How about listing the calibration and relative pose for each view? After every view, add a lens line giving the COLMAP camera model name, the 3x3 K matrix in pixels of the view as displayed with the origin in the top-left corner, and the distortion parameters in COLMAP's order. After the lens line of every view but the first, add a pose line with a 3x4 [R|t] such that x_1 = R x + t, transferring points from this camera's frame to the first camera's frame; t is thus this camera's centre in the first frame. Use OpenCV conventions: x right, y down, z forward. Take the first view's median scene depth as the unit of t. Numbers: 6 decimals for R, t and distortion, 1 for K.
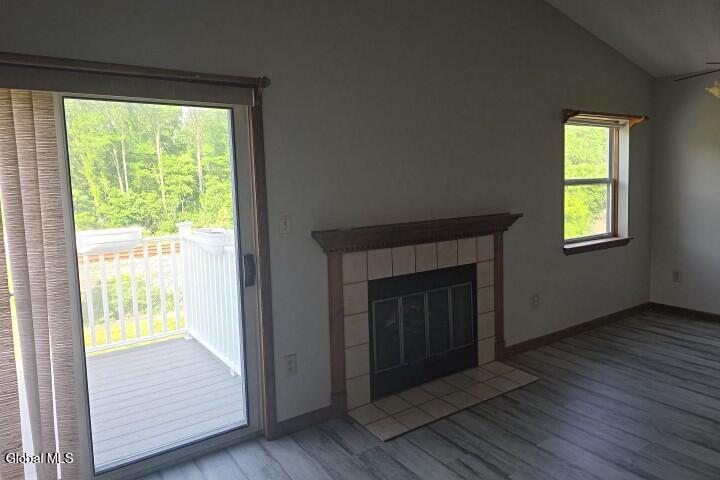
lens RADIAL K [[487.9, 0, 362.2], [0, 487.9, 220.0], [0, 0, 1]] dist [0.059735, -0.043481]
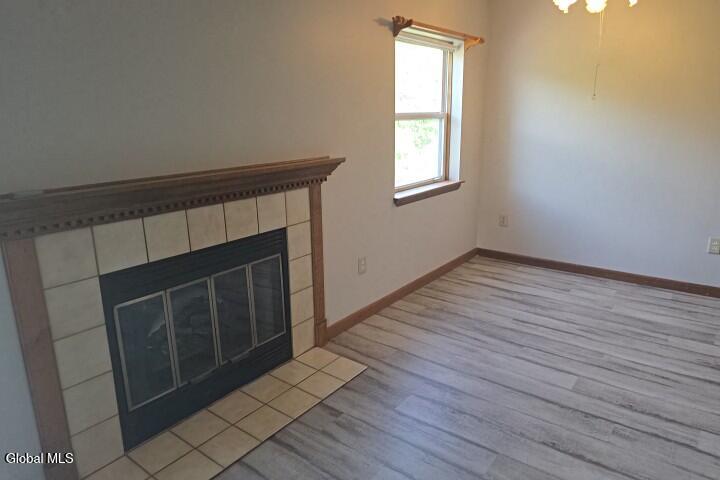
lens RADIAL K [[487.9, 0, 358.6], [0, 487.9, 237.2], [0, 0, 1]] dist [0.059735, -0.043481]
pose [[0.947400, -0.063490, 0.313692, 0.107485], [0.011416, 0.986206, 0.165126, -0.016482], [-0.319849, -0.152859, 0.935057, 0.285130]]
